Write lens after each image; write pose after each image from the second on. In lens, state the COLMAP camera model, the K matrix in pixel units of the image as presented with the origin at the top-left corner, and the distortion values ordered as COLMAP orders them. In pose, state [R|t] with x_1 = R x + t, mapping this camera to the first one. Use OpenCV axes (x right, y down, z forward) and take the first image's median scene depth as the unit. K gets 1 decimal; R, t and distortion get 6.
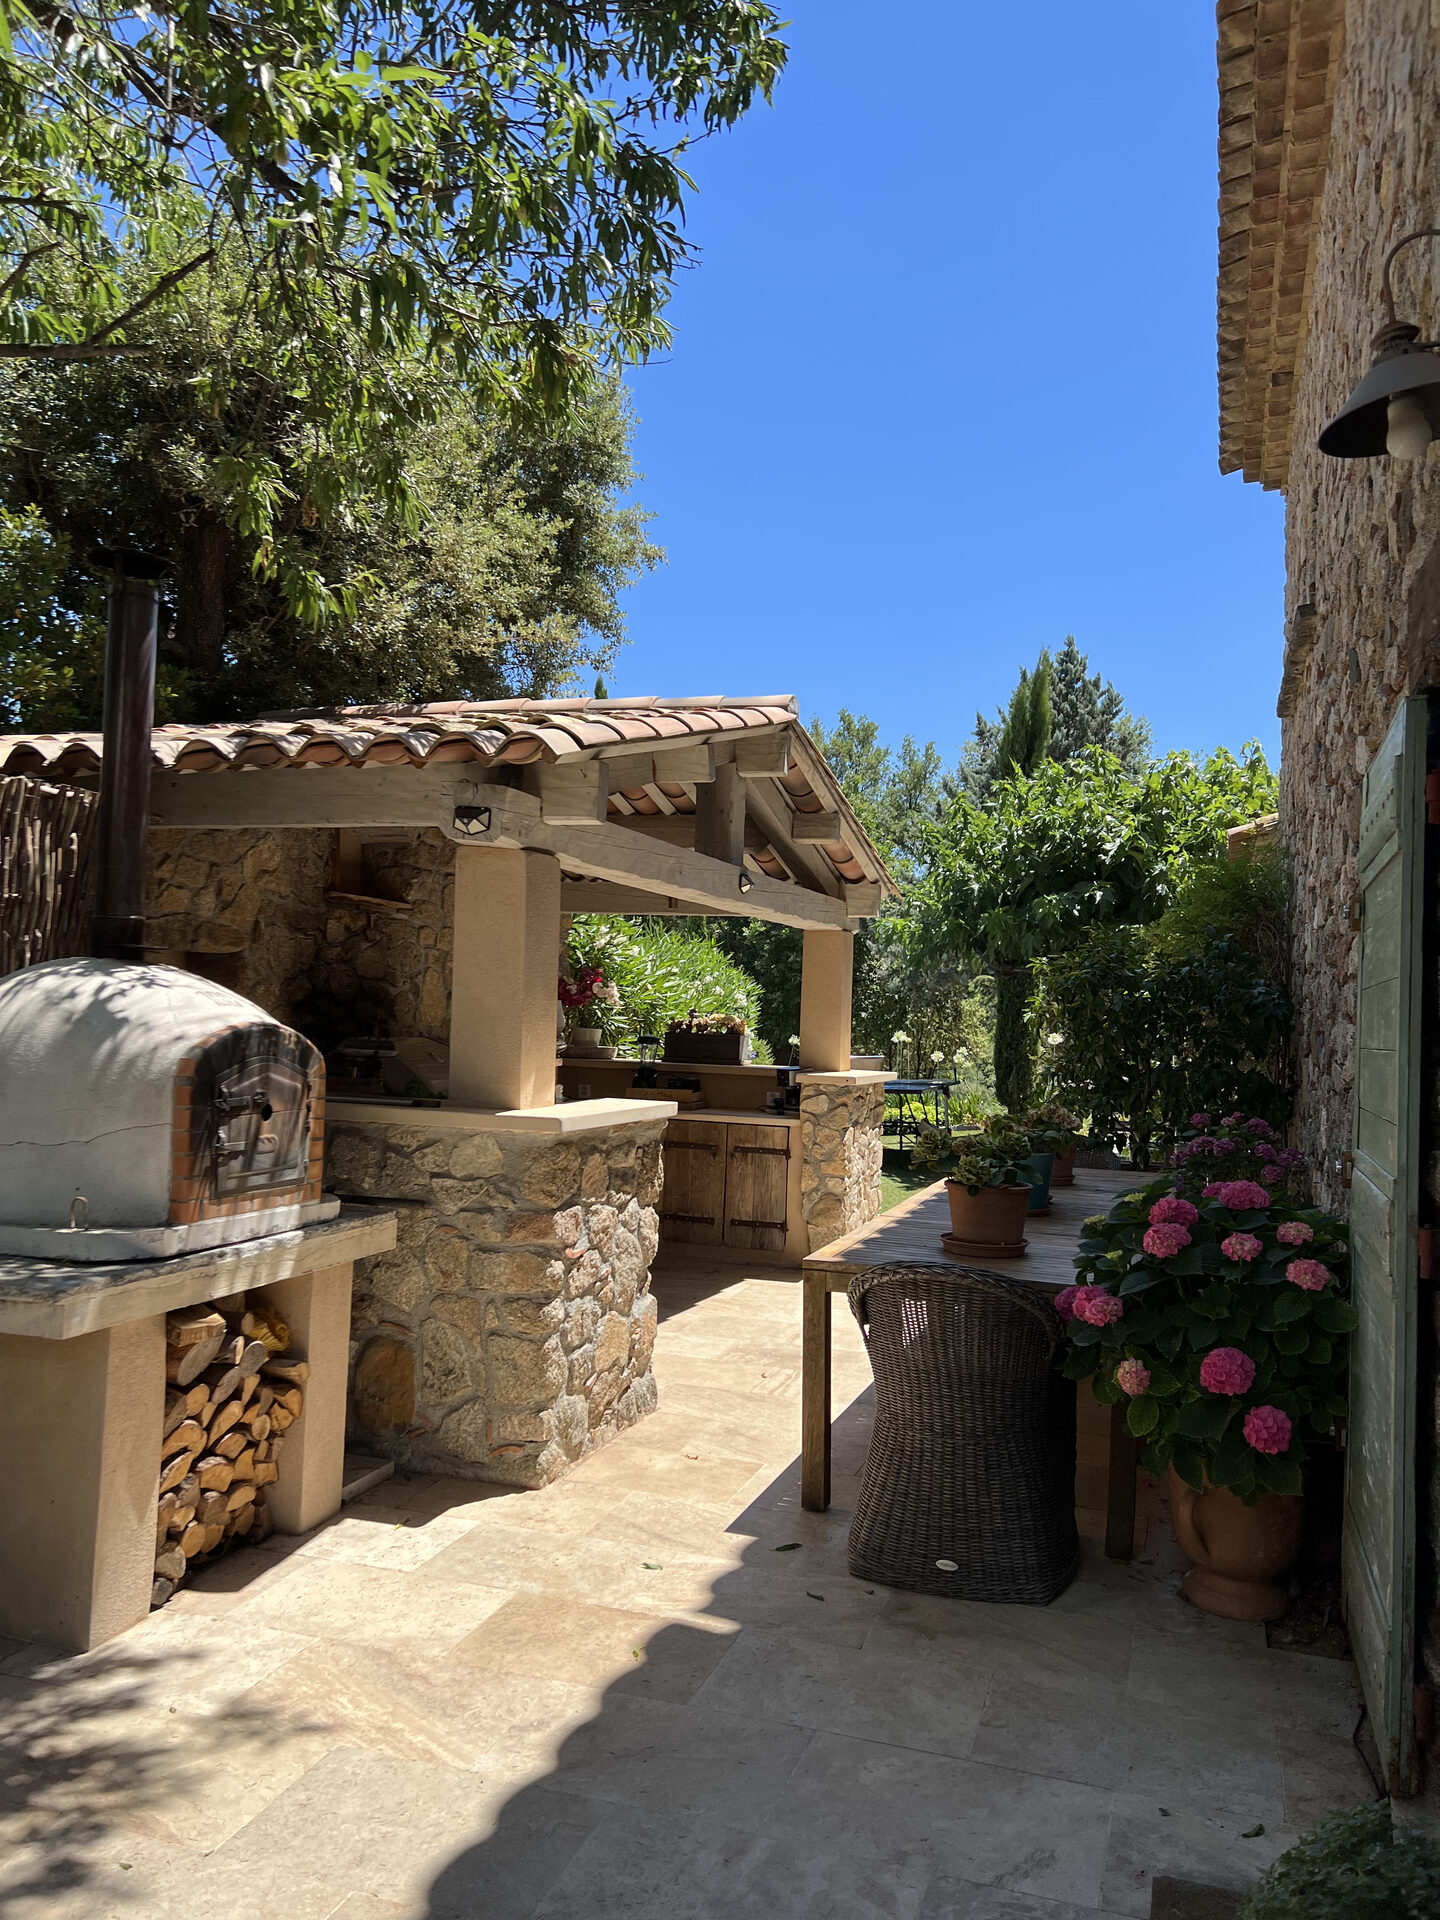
lens RADIAL K [[1449.8, 0, 720.0], [0, 1449.8, 960.0], [0, 0, 1]] dist [0.038684, -0.030995]
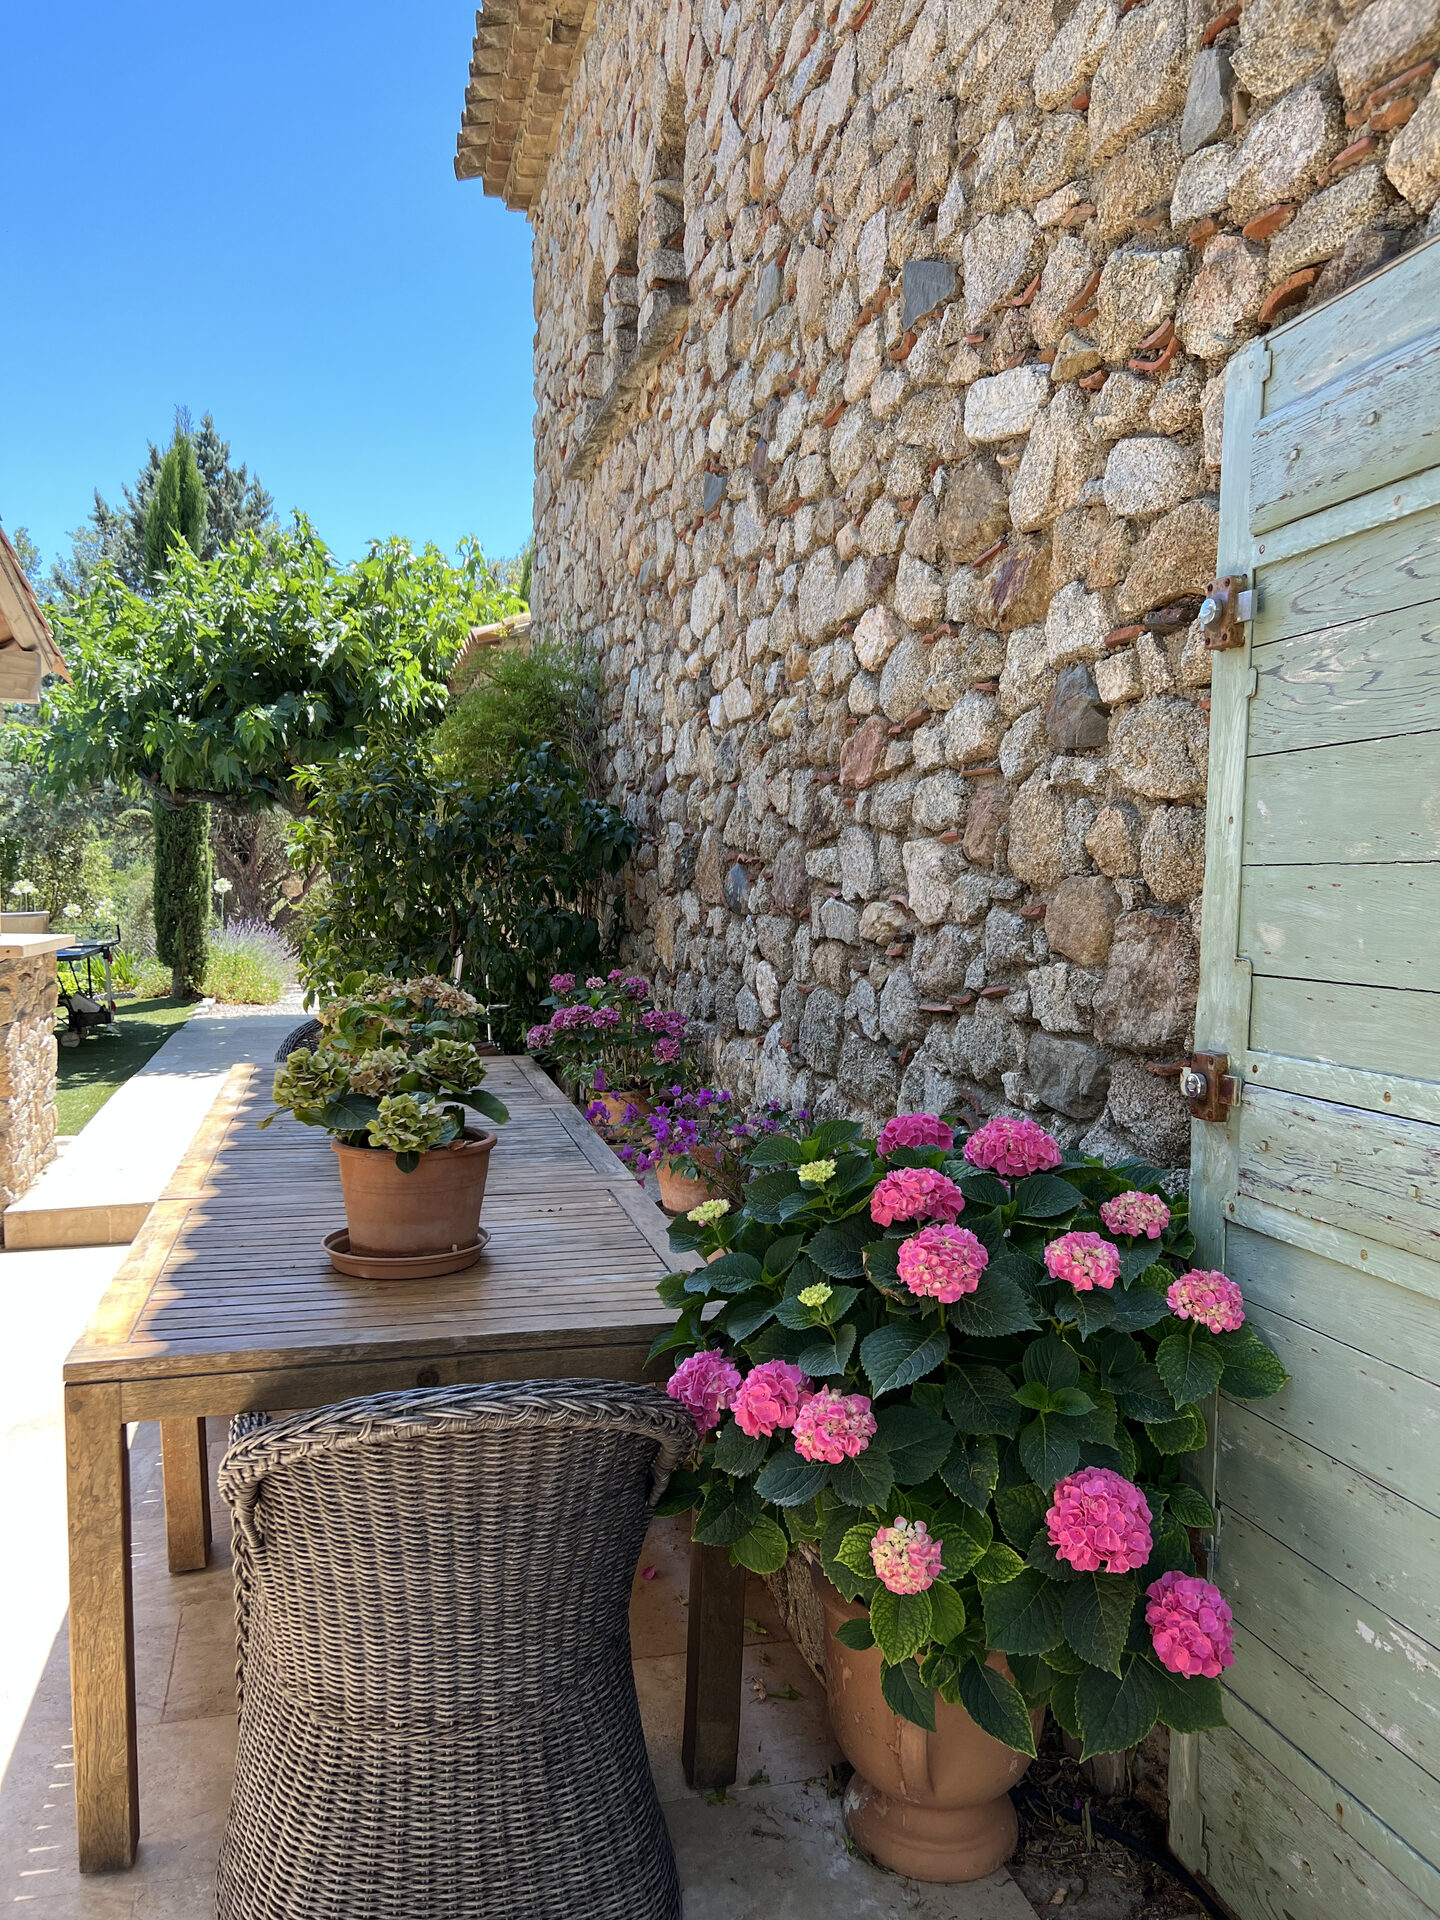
lens RADIAL K [[1449.8, 0, 720.0], [0, 1449.8, 960.0], [0, 0, 1]] dist [0.038684, -0.030995]
pose [[0.830083, -0.051892, 0.555220, -0.008875], [-0.006543, 0.994686, 0.102747, 0.015701], [-0.557601, -0.088922, 0.825332, 0.247268]]
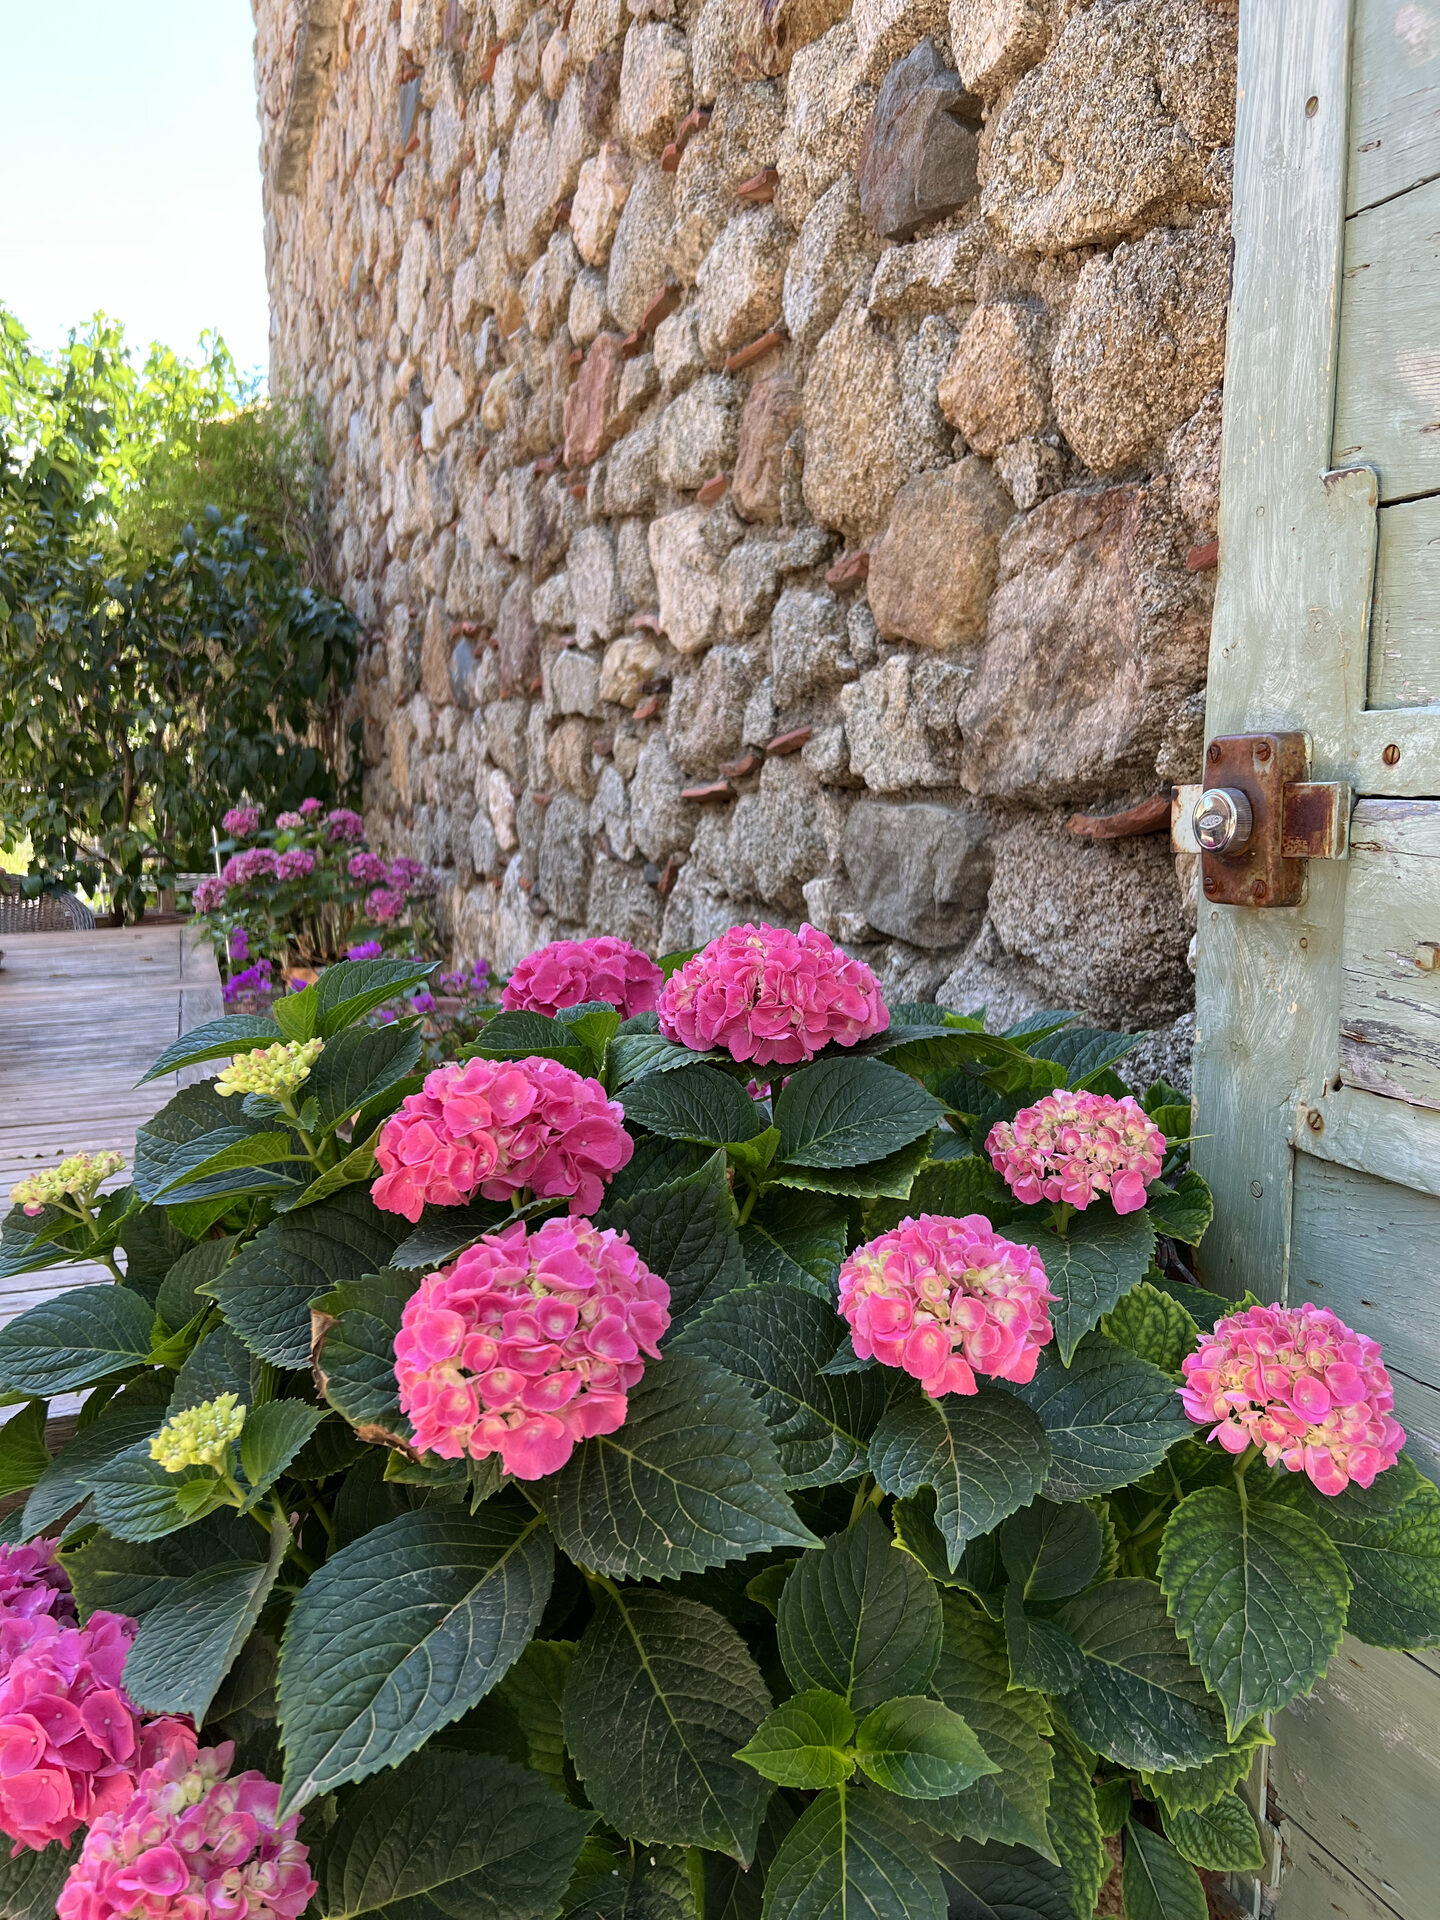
lens RADIAL K [[1487.6, 0, 686.8], [0, 1487.6, 959.9], [0, 0, 1]] dist [-0.001048, -0.007876]
pose [[0.784627, -0.126051, 0.607018, 0.084049], [0.018761, 0.983492, 0.179978, 0.045837], [-0.619684, -0.129827, 0.774039, 0.329885]]
